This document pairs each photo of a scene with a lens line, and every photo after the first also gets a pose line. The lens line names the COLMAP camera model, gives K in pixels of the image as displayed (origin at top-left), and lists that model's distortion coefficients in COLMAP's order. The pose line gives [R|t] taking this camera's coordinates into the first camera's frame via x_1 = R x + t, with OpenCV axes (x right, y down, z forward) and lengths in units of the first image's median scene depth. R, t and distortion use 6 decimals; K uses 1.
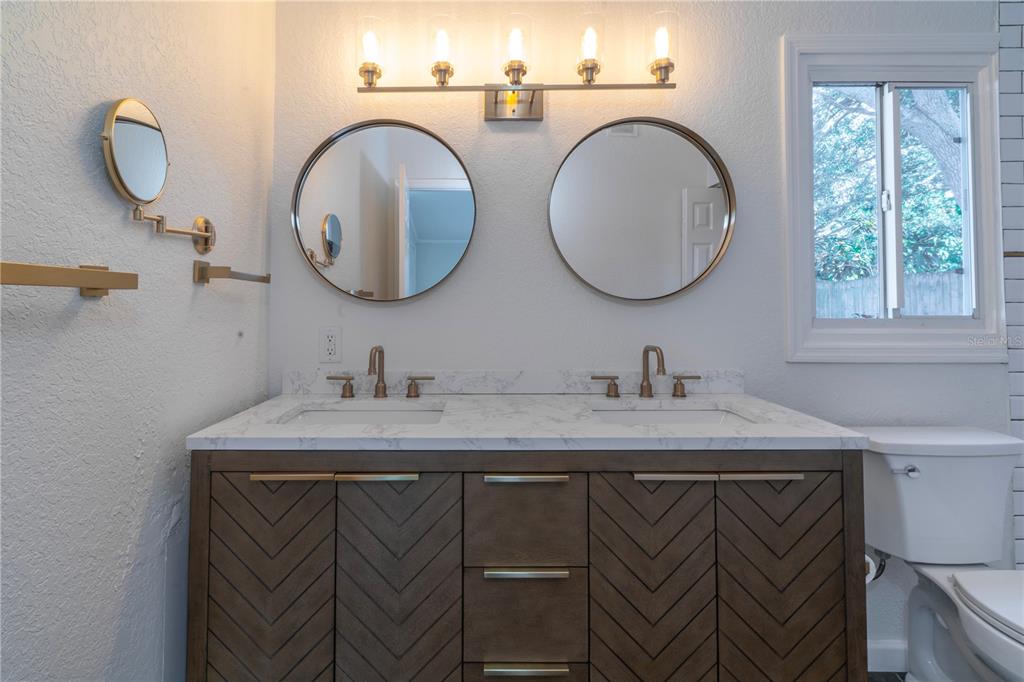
lens RADIAL K [[496.6, 0, 481.3], [0, 496.6, 292.1], [0, 0, 1]] dist [0.003442, -0.000666]
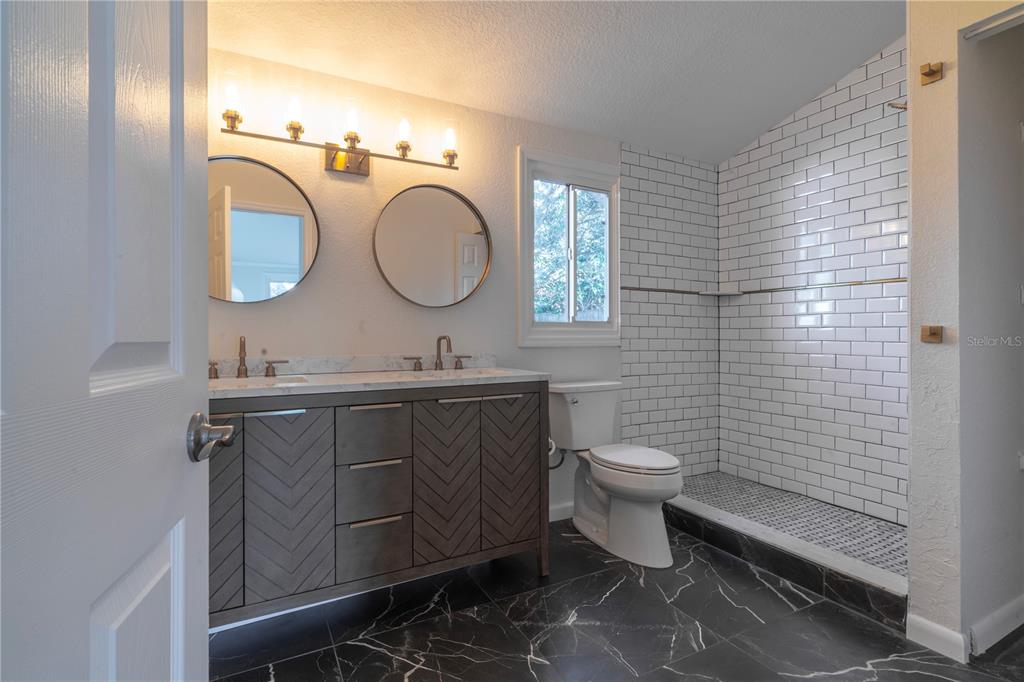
lens RADIAL K [[496.6, 0, 502.4], [0, 496.6, 339.8], [0, 0, 1]] dist [0.003442, -0.000666]
pose [[0.879960, -0.003742, 0.475034, -0.222752], [-0.009802, 0.999613, 0.026031, 0.075807], [-0.474947, -0.027563, 0.879583, -0.437388]]
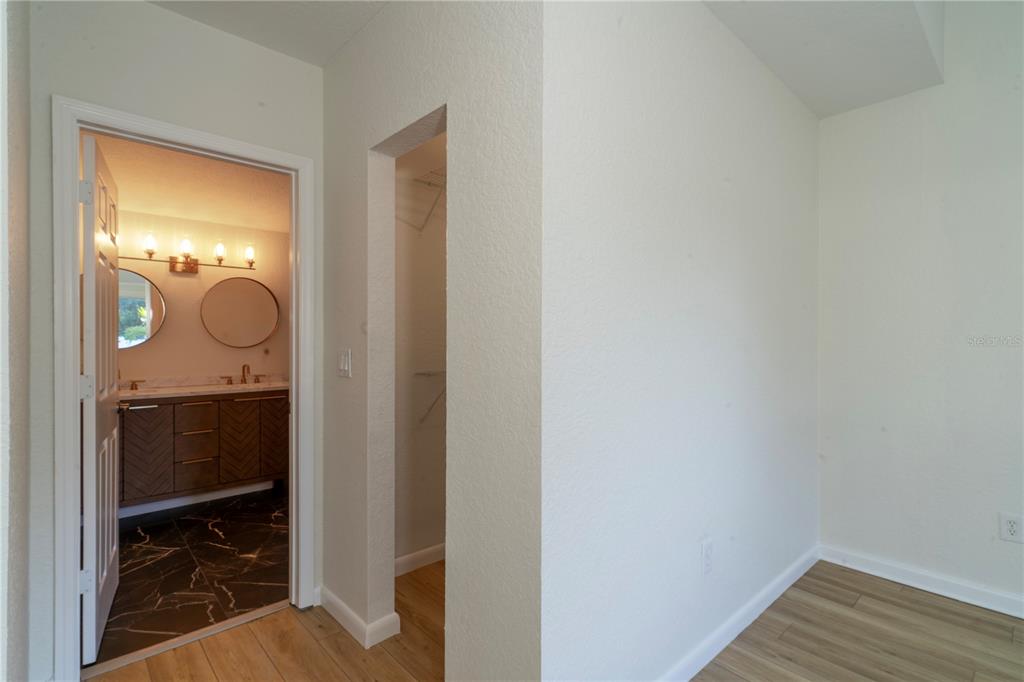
lens RADIAL K [[496.6, 0, 513.7], [0, 496.6, 346.6], [0, 0, 1]] dist [0.003442, -0.000666]
pose [[0.735022, -0.004918, 0.678026, -0.418361], [-0.018680, 0.999447, 0.027500, -0.091021], [-0.677786, -0.032878, 0.734523, -1.962308]]
